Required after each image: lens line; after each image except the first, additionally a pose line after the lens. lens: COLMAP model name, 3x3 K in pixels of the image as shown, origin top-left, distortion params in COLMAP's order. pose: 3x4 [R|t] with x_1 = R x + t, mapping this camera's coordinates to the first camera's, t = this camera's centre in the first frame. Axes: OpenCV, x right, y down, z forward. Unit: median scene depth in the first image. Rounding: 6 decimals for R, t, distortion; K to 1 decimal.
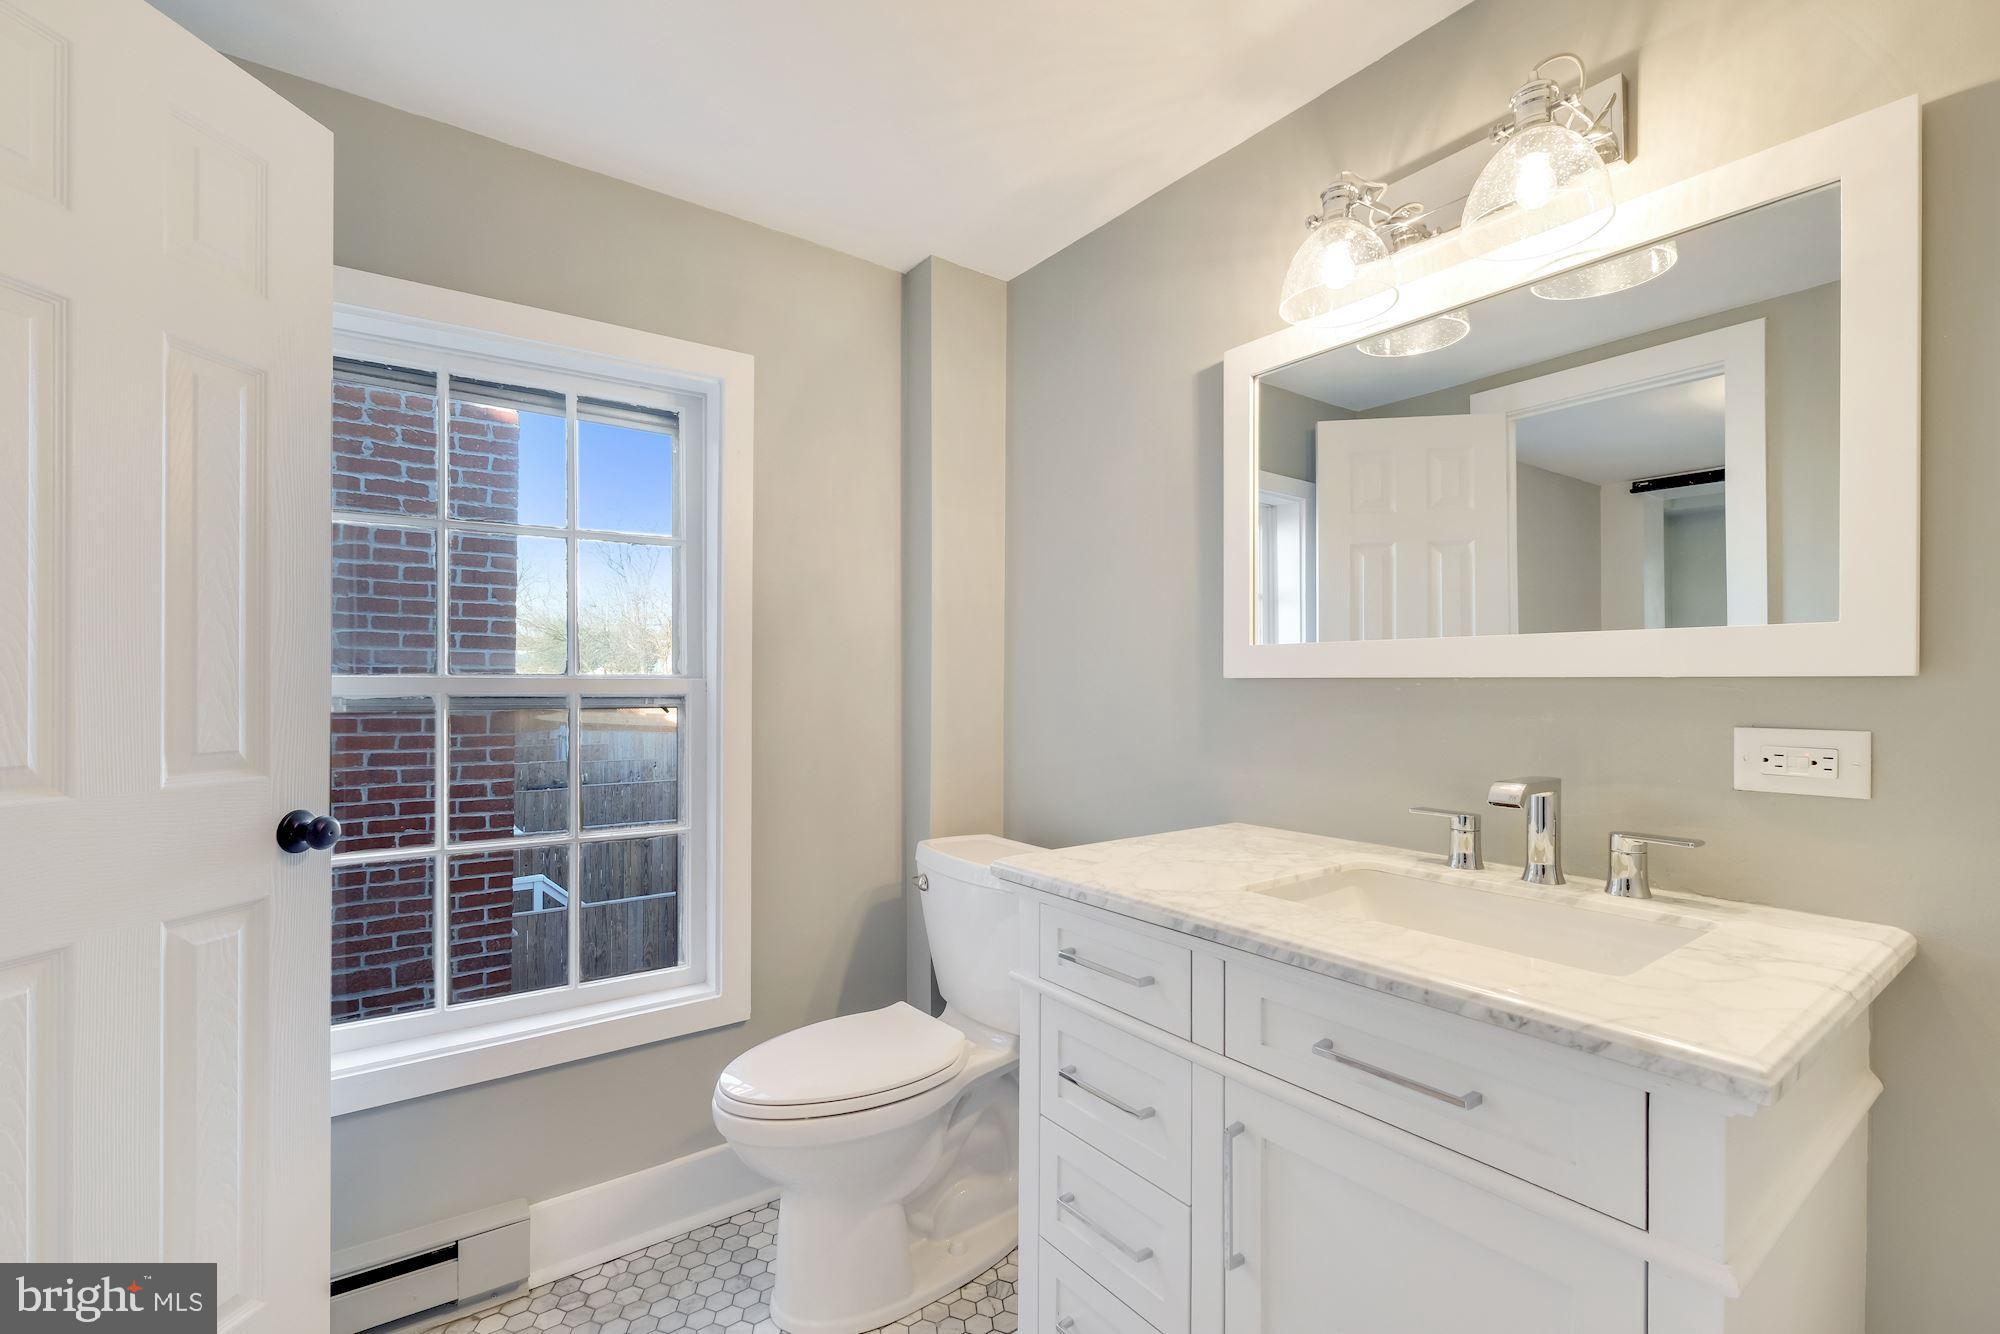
lens RADIAL K [[879.7, 0, 1002.5], [0, 879.7, 685.4], [0, 0, 1]] dist [-0.001534, -0.000258]
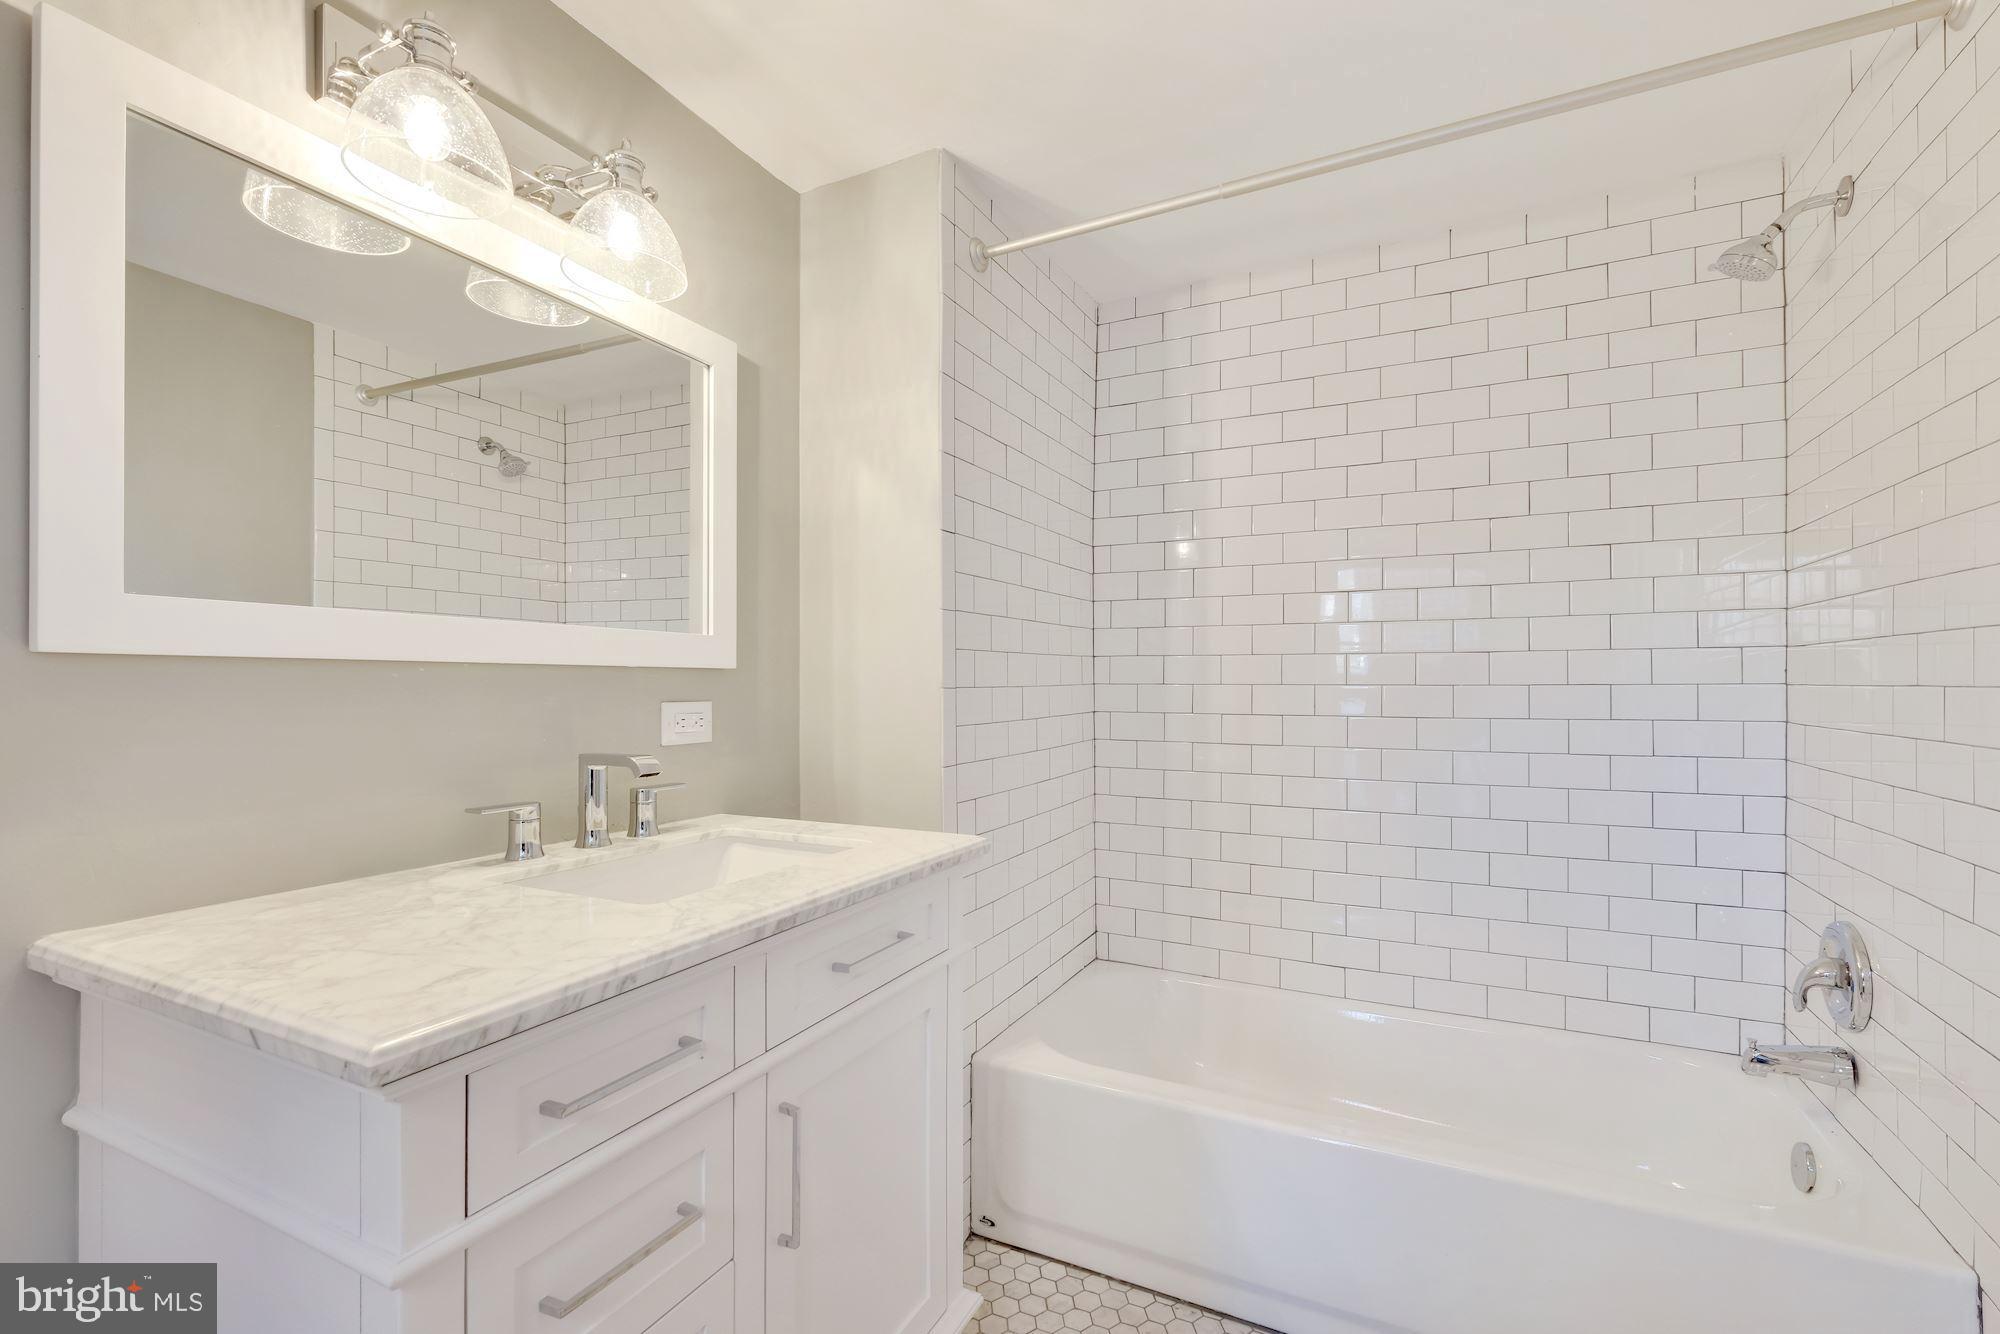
lens RADIAL K [[879.7, 0, 1002.5], [0, 879.7, 685.4], [0, 0, 1]] dist [-0.001534, -0.000258]
pose [[-0.468997, -0.003756, 0.883192, -0.715332], [-0.001214, 0.999993, 0.003608, 0.013565], [-0.883199, 0.000620, -0.468998, 1.202678]]
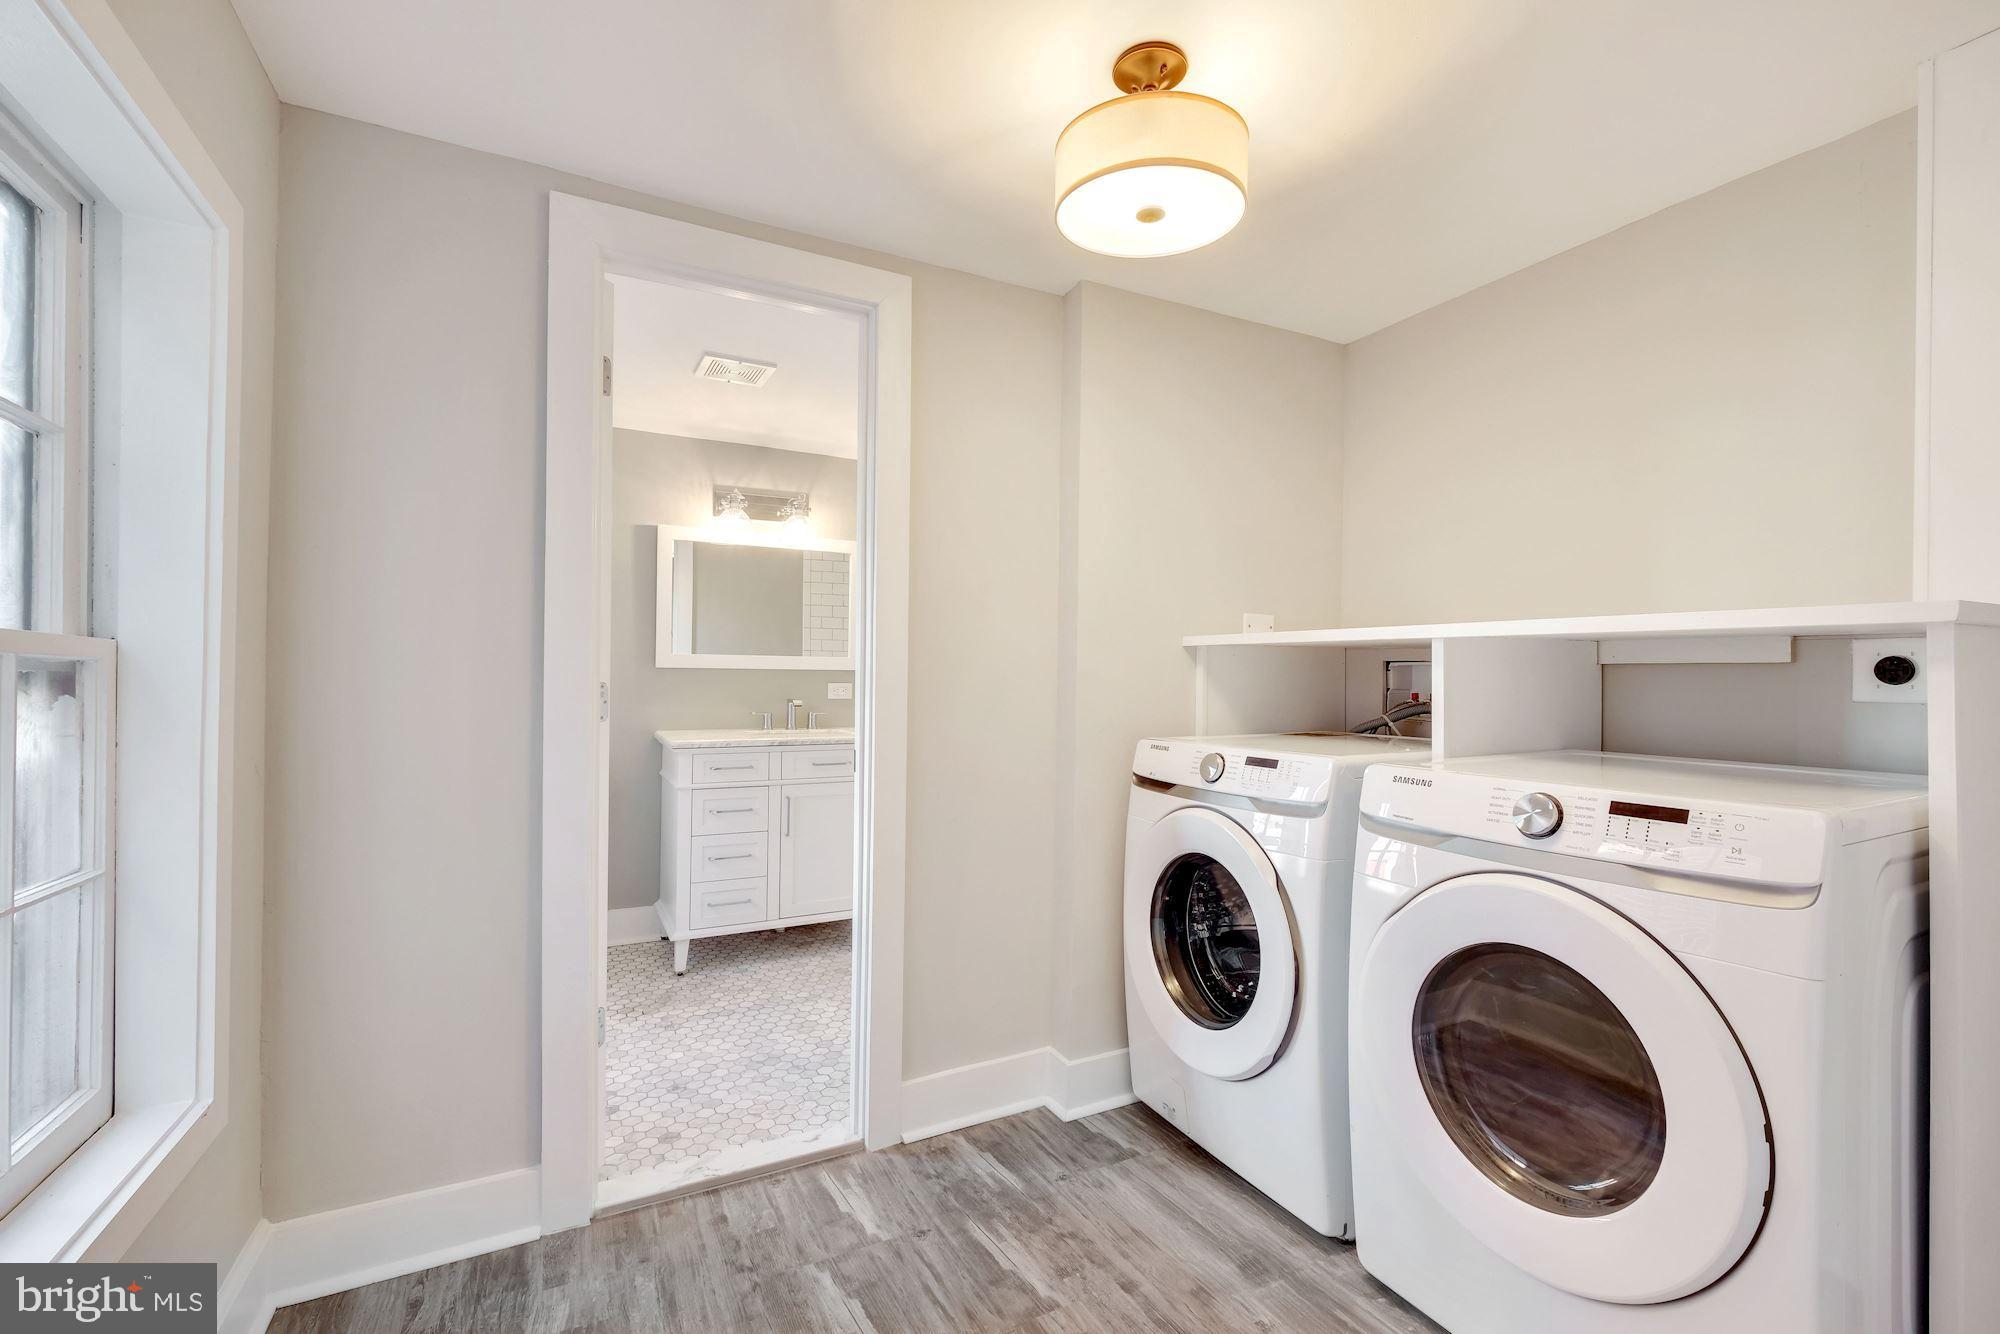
lens RADIAL K [[860.9, 0, 999.9], [0, 860.9, 661.1], [0, 0, 1]] dist [-0.010216, -0.000226]
pose [[0.153409, 0.021561, 0.987928, -2.864818], [-0.002932, 0.999767, -0.021364, 0.031820], [-0.988158, 0.000381, 0.153437, -0.337682]]
